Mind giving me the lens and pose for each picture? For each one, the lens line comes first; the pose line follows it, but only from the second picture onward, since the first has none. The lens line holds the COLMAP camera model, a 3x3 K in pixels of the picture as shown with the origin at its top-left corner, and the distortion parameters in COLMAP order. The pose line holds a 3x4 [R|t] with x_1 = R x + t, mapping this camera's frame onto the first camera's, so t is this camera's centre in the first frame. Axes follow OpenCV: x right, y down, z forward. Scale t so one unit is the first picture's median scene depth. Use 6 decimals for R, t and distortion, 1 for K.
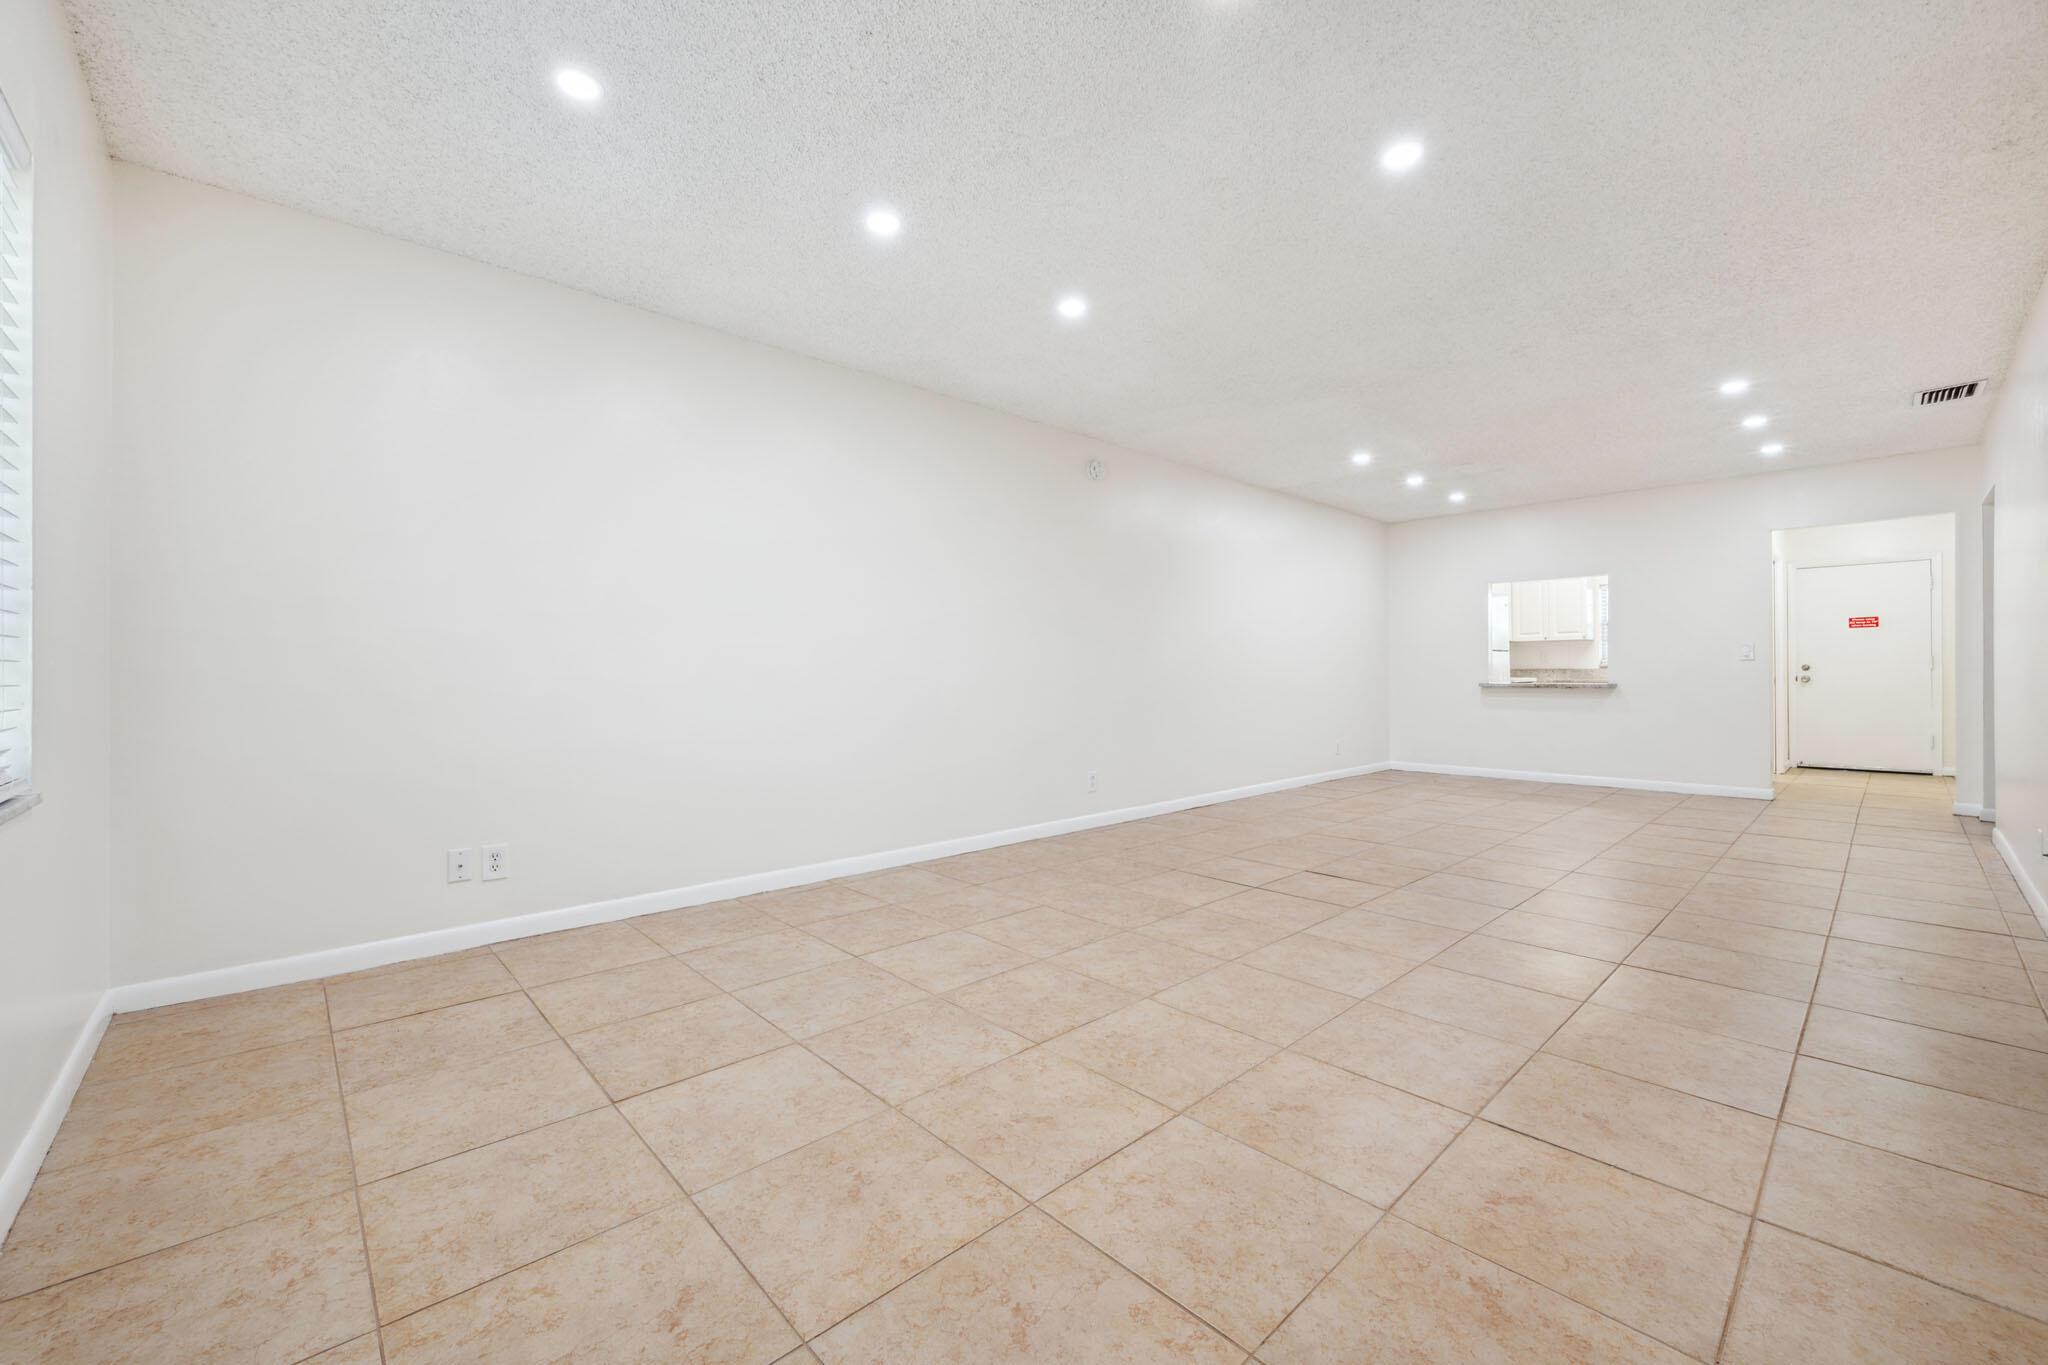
lens RADIAL K [[820.9, 0, 1031.5], [0, 820.9, 671.3], [0, 0, 1]] dist [0.004380, 0.000588]
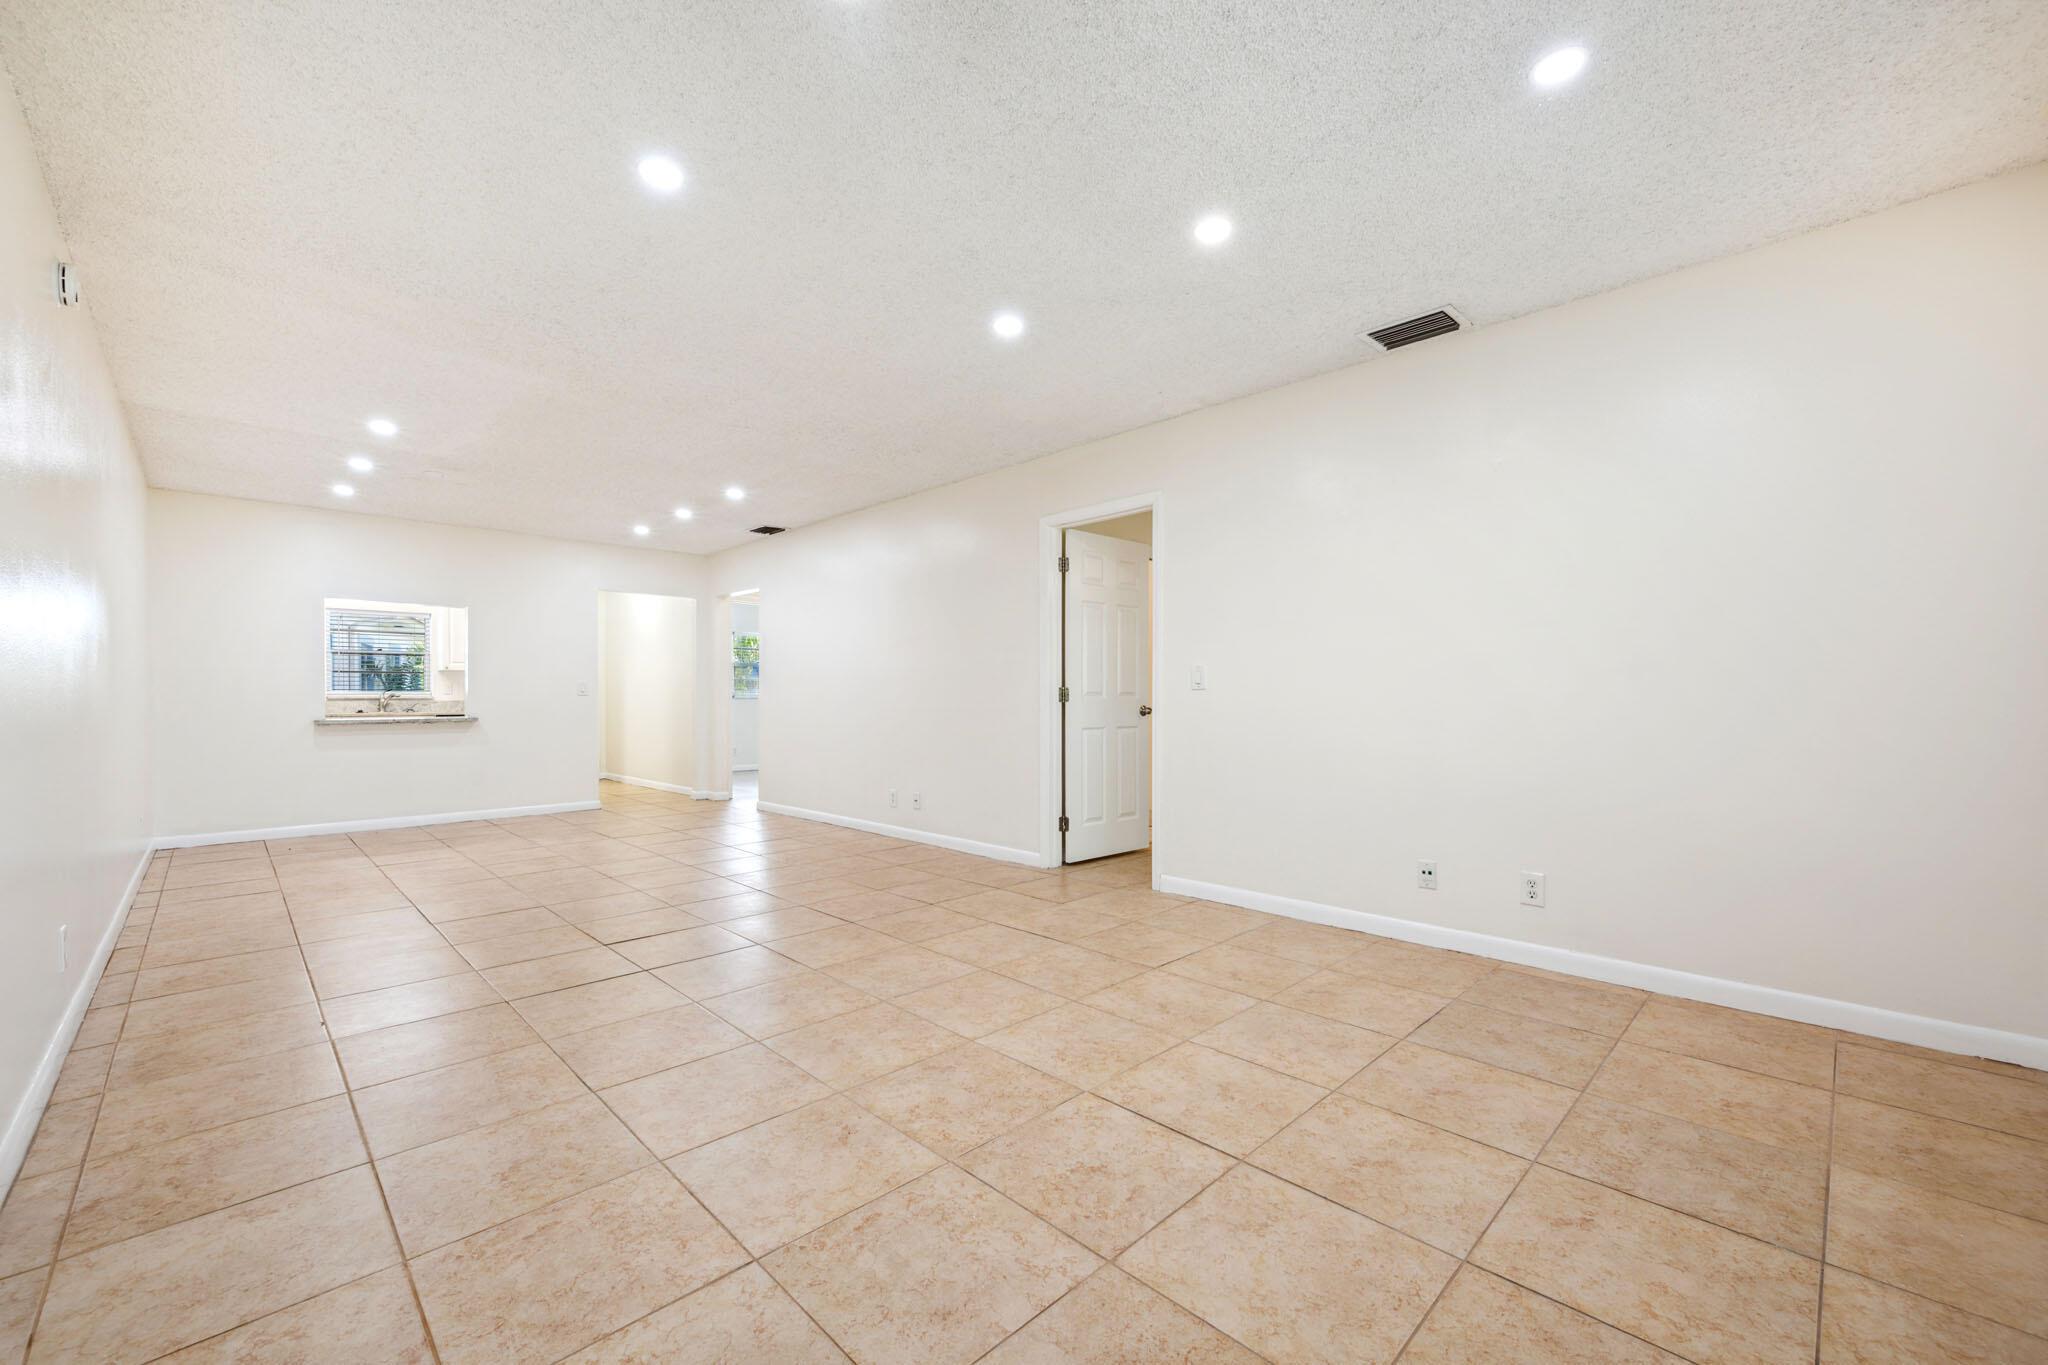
lens RADIAL K [[820.9, 0, 1028.4], [0, 820.9, 695.5], [0, 0, 1]] dist [0.004380, 0.000588]
pose [[-0.035607, 0.009853, 0.999317, -1.022919], [-0.002183, 0.999948, -0.009937, -0.011447], [-0.999363, -0.002535, -0.035583, 1.153882]]
